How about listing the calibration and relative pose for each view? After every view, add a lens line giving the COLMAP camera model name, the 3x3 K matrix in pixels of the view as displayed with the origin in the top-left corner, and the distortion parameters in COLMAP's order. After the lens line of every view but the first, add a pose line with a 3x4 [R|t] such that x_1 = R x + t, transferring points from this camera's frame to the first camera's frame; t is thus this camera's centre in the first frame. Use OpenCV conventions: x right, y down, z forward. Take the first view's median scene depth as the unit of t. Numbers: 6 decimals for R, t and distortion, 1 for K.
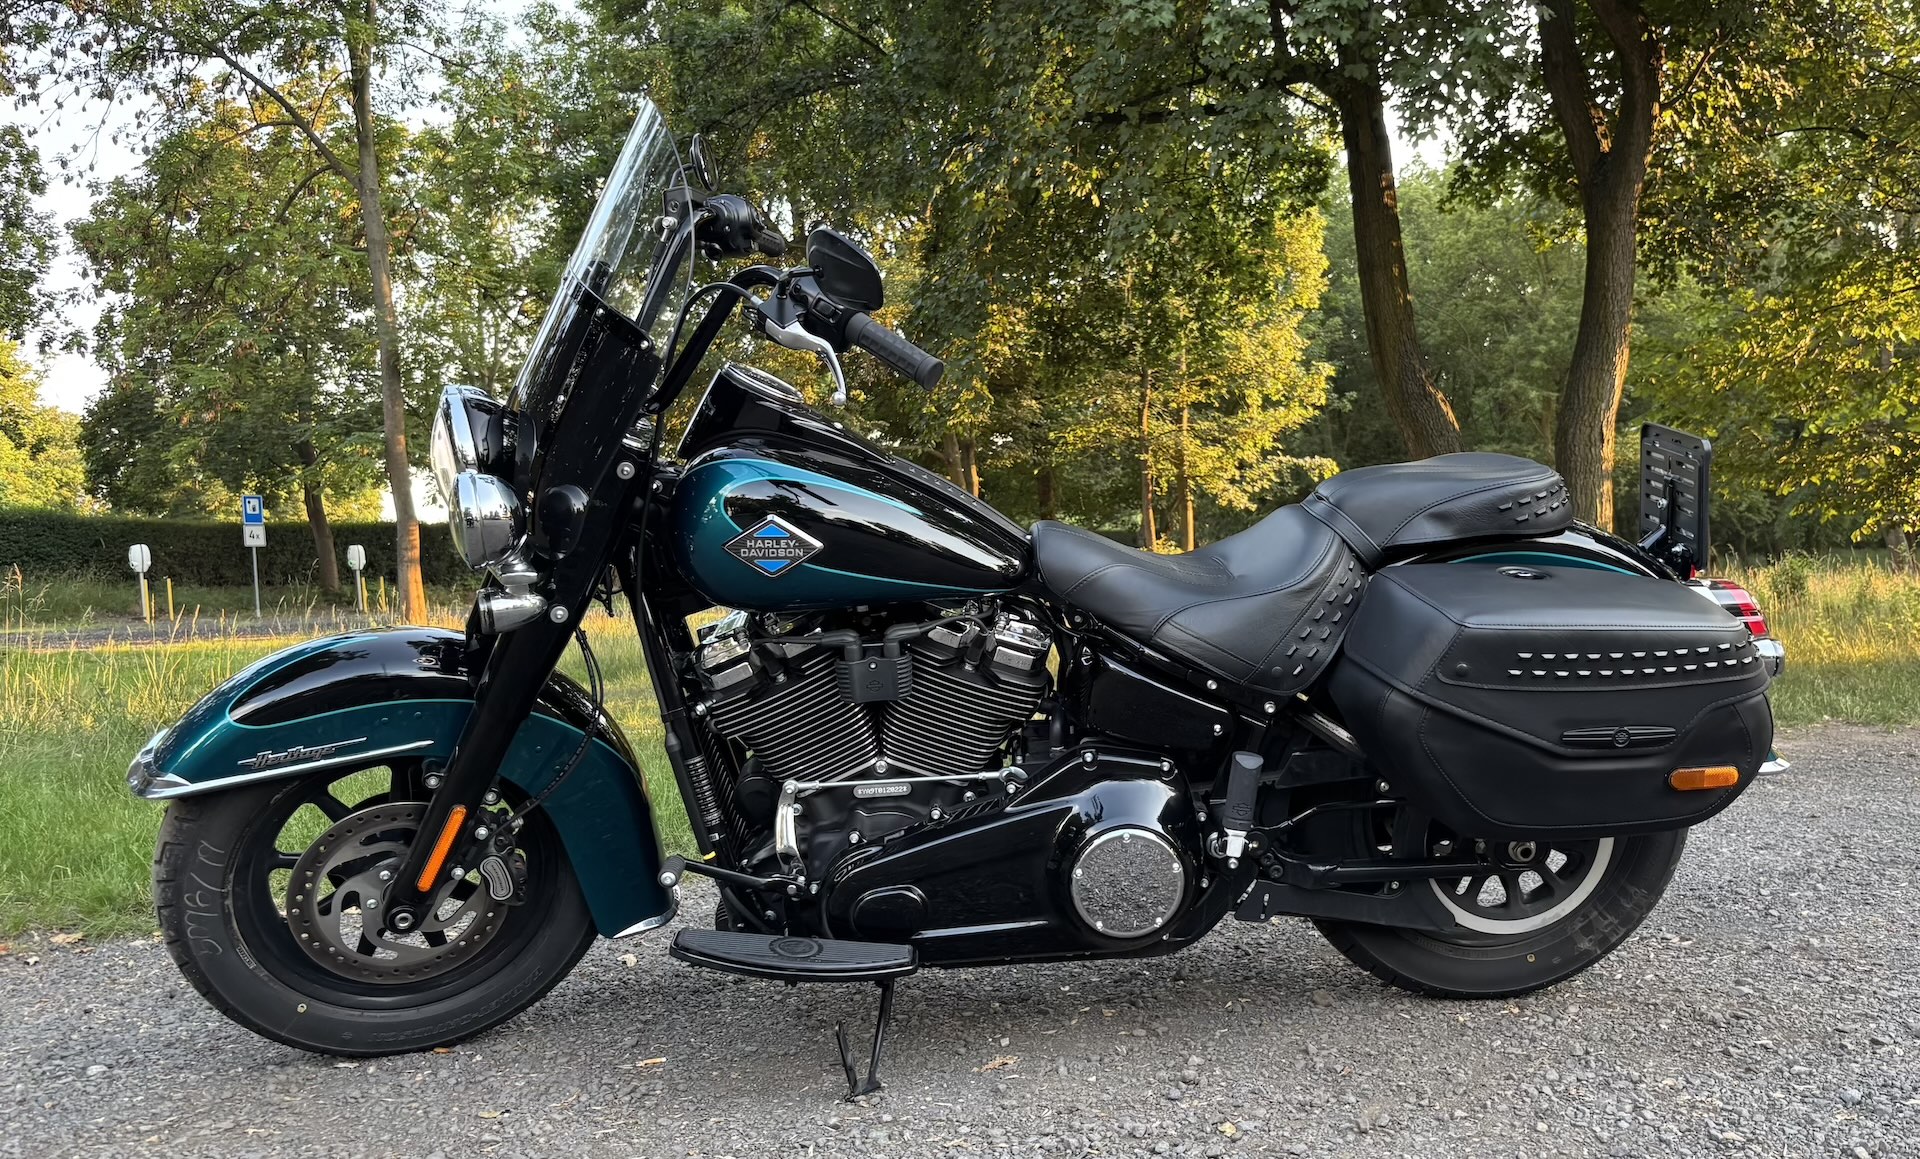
lens RADIAL K [[1494.0, 0, 1084.1], [0, 1494.0, 579.6], [0, 0, 1]] dist [0.072252, -0.119898]
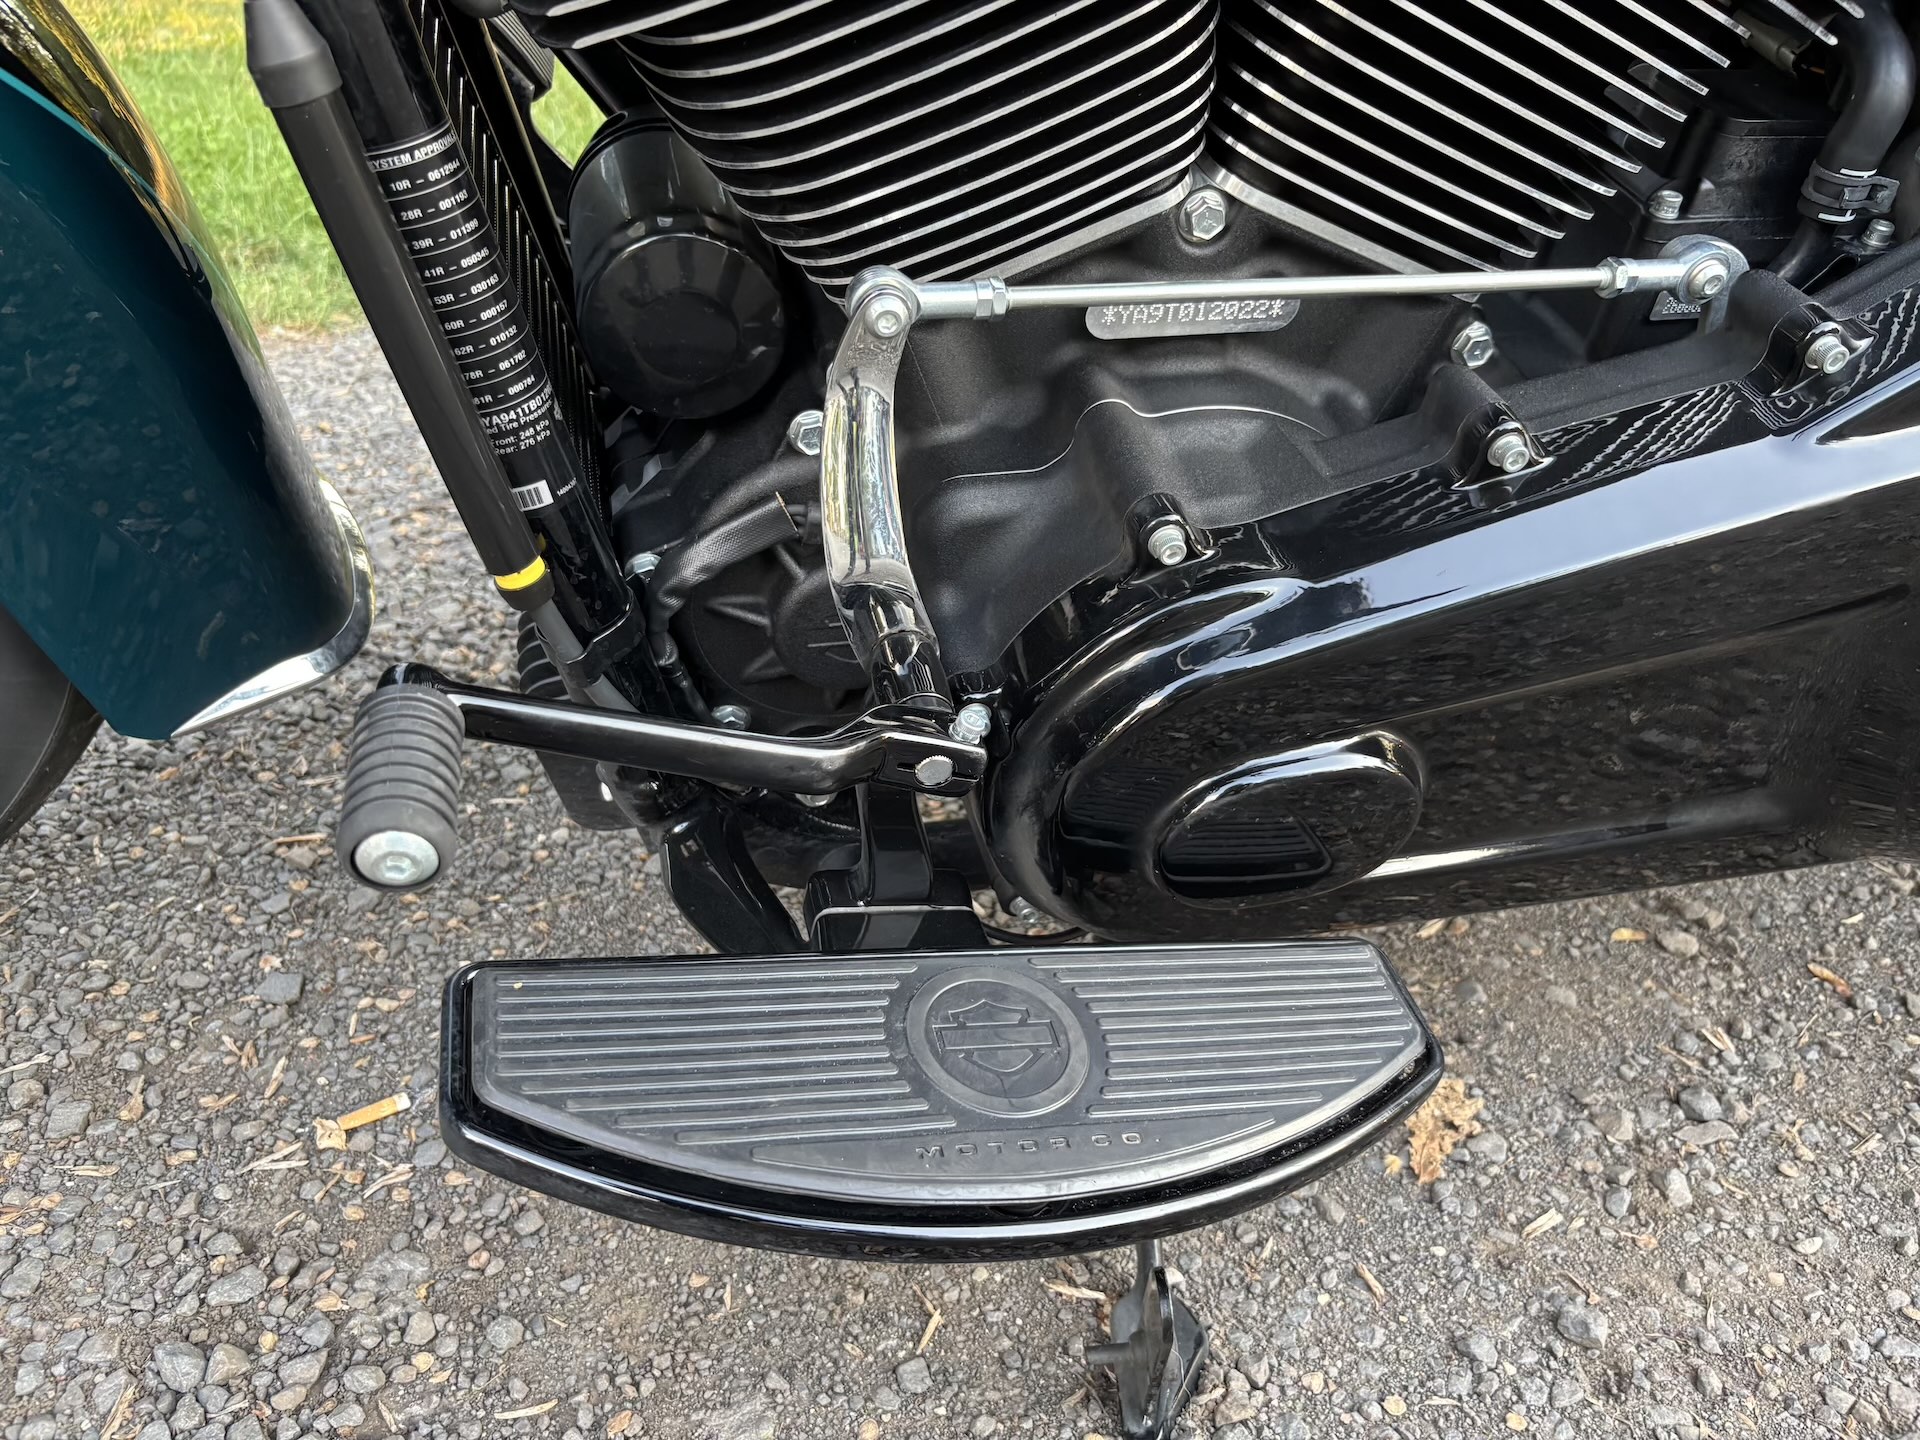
lens RADIAL K [[1472.3, 0, 960.0], [0, 1472.3, 720.0], [0, 0, 1]] dist [0.002207, -0.014558]
pose [[0.984768, -0.017849, 0.172954, -0.217158], [-0.067414, 0.877712, 0.474423, 0.086172], [-0.160271, -0.478856, 0.863140, 0.761936]]
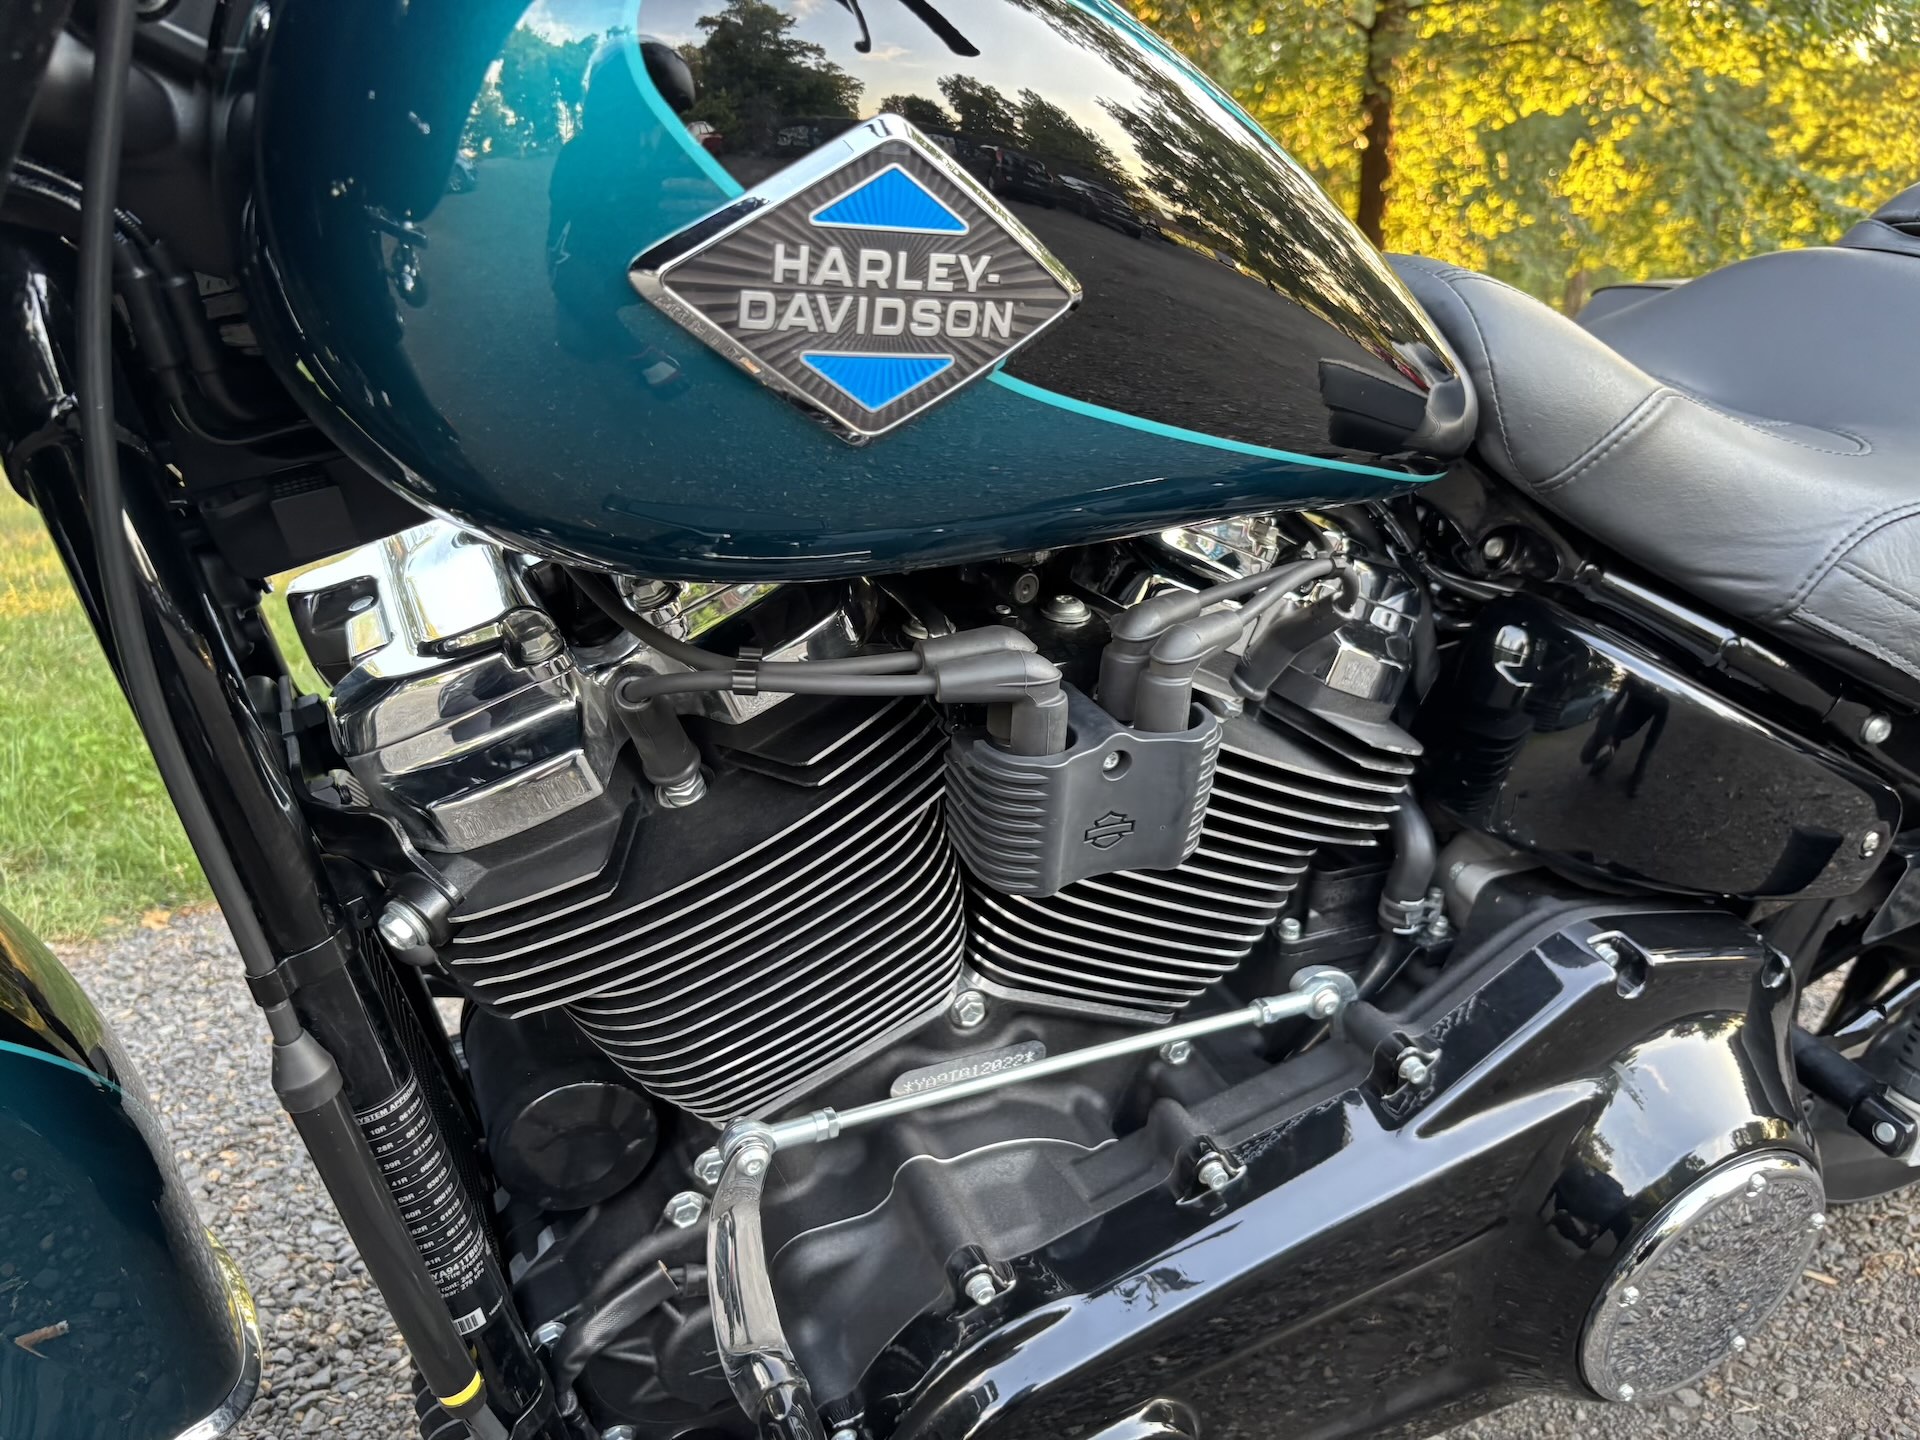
lens RADIAL K [[1472.3, 0, 960.0], [0, 1472.3, 720.0], [0, 0, 1]] dist [0.002207, -0.014558]
pose [[0.936103, -0.062998, 0.346039, -0.244663], [-0.013700, 0.976551, 0.214849, -0.005711], [-0.351460, -0.205861, 0.913289, 0.719885]]
